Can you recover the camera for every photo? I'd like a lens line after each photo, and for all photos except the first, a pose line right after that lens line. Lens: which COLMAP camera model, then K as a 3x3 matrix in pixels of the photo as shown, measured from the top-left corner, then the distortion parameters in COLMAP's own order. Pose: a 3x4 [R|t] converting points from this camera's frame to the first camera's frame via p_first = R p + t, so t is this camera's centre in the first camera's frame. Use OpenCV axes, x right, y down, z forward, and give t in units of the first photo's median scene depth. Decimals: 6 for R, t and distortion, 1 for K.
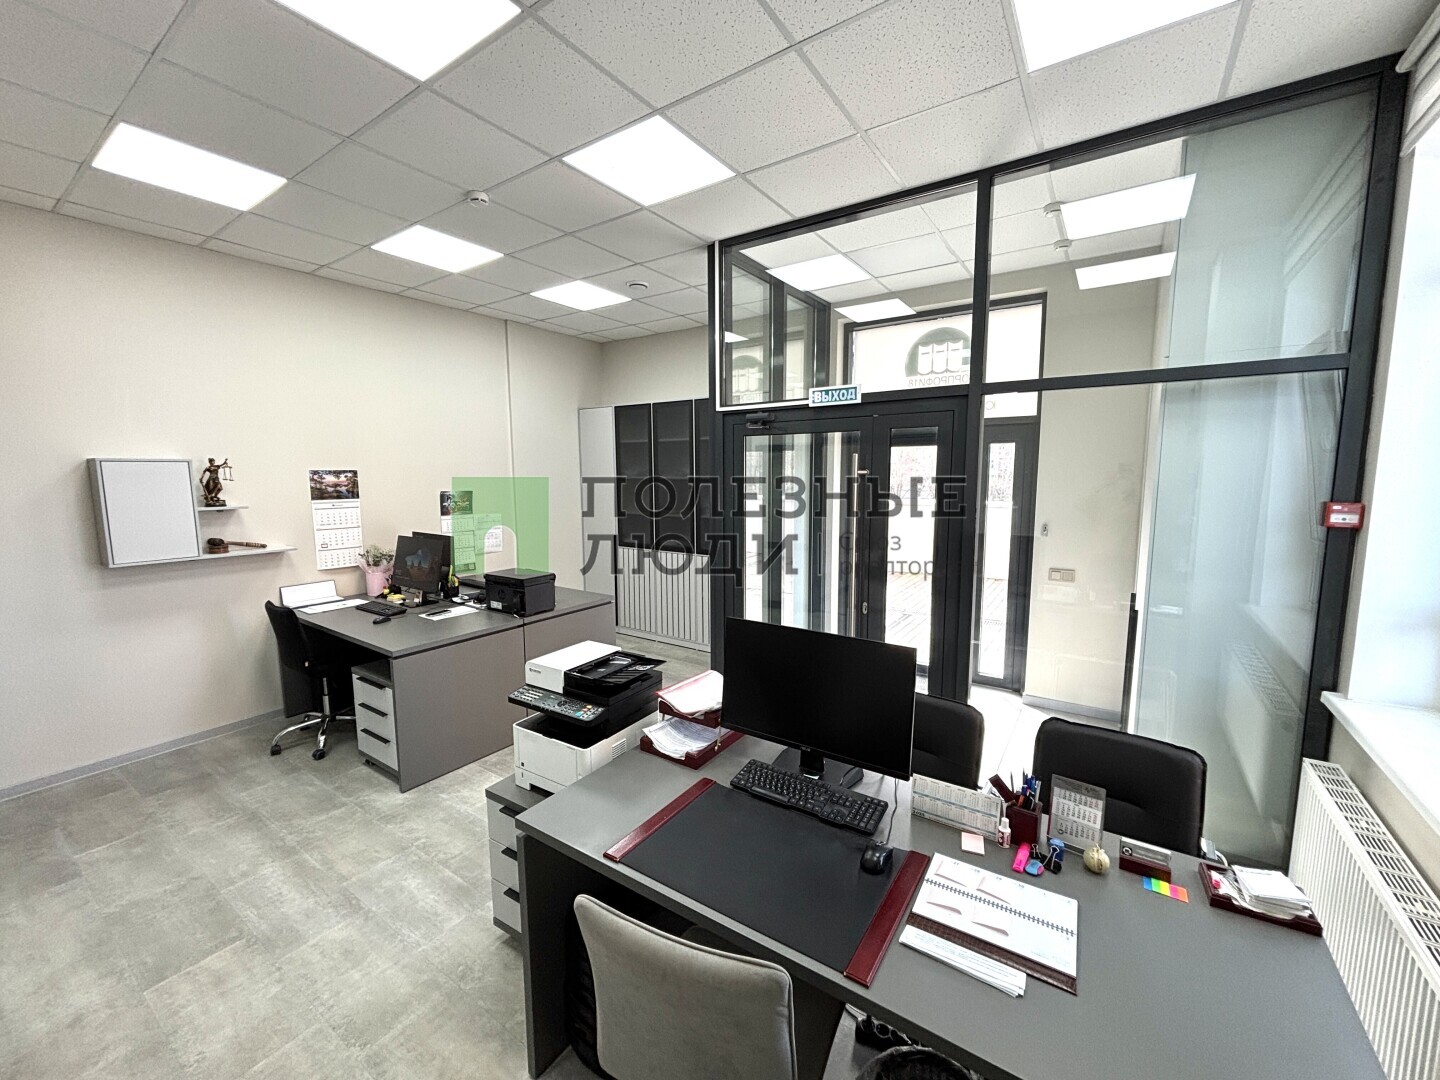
lens RADIAL K [[579.3, 0, 714.2], [0, 579.3, 539.4], [0, 0, 1]] dist [-0.002412, 0.000572]
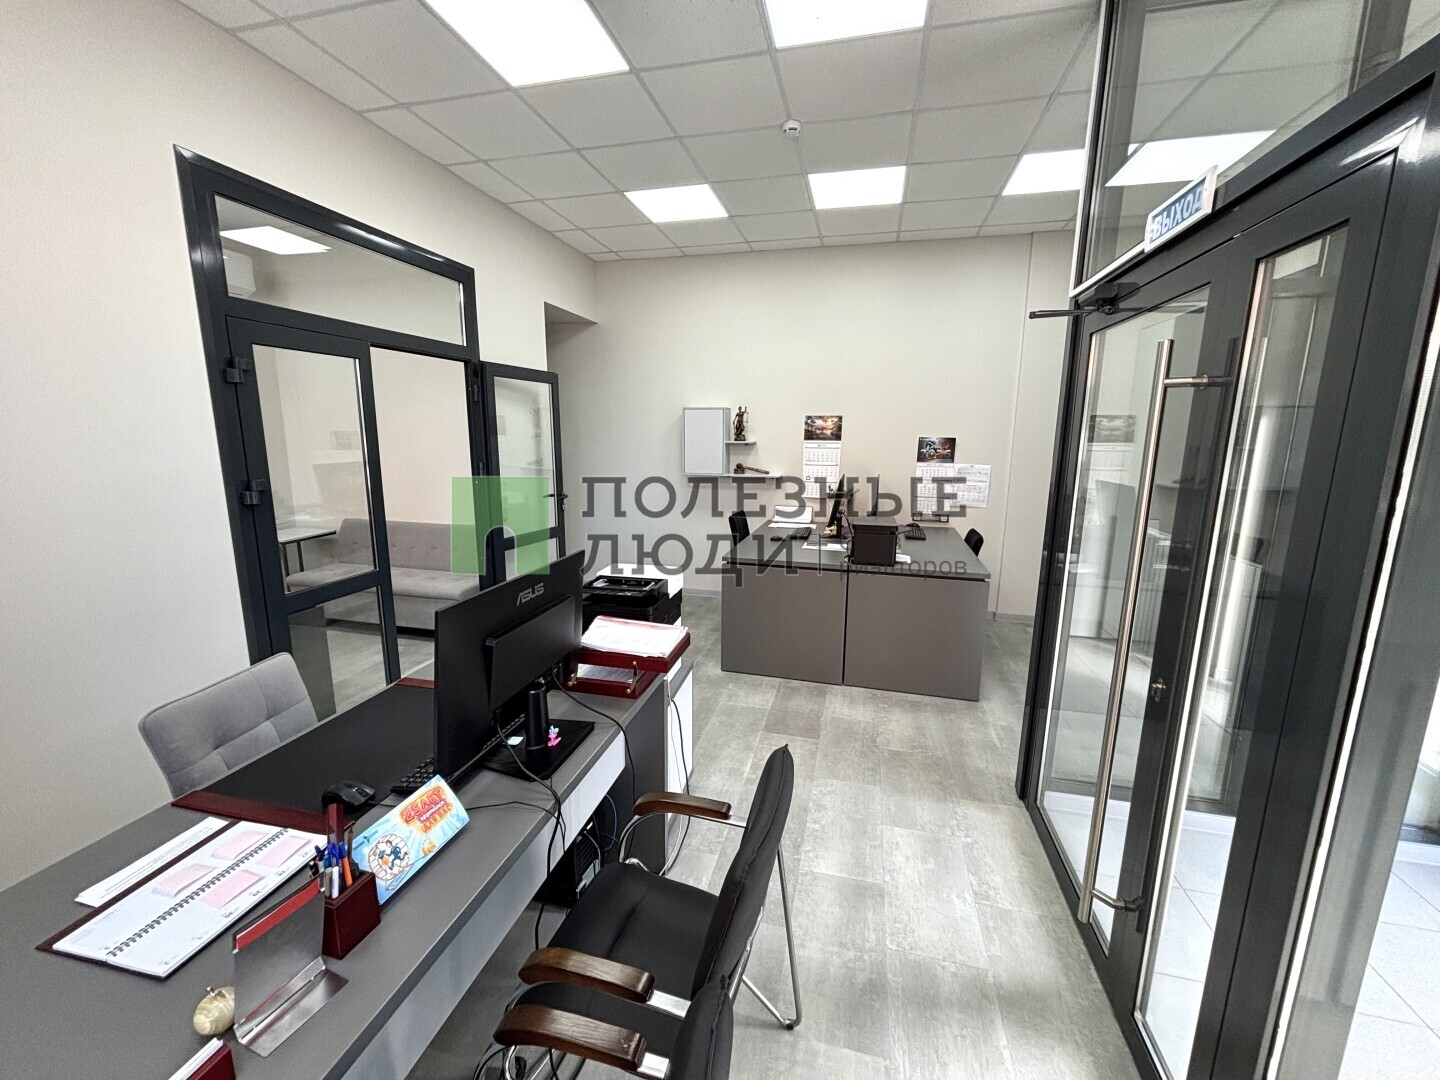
lens RADIAL K [[579.3, 0, 712.5], [0, 579.3, 543.5], [0, 0, 1]] dist [-0.002412, 0.000572]
pose [[0.352724, 0.181309, -0.917994, 0.467593], [-0.119669, 0.981733, 0.147917, -0.011673], [0.928044, 0.057682, 0.367978, 0.429335]]
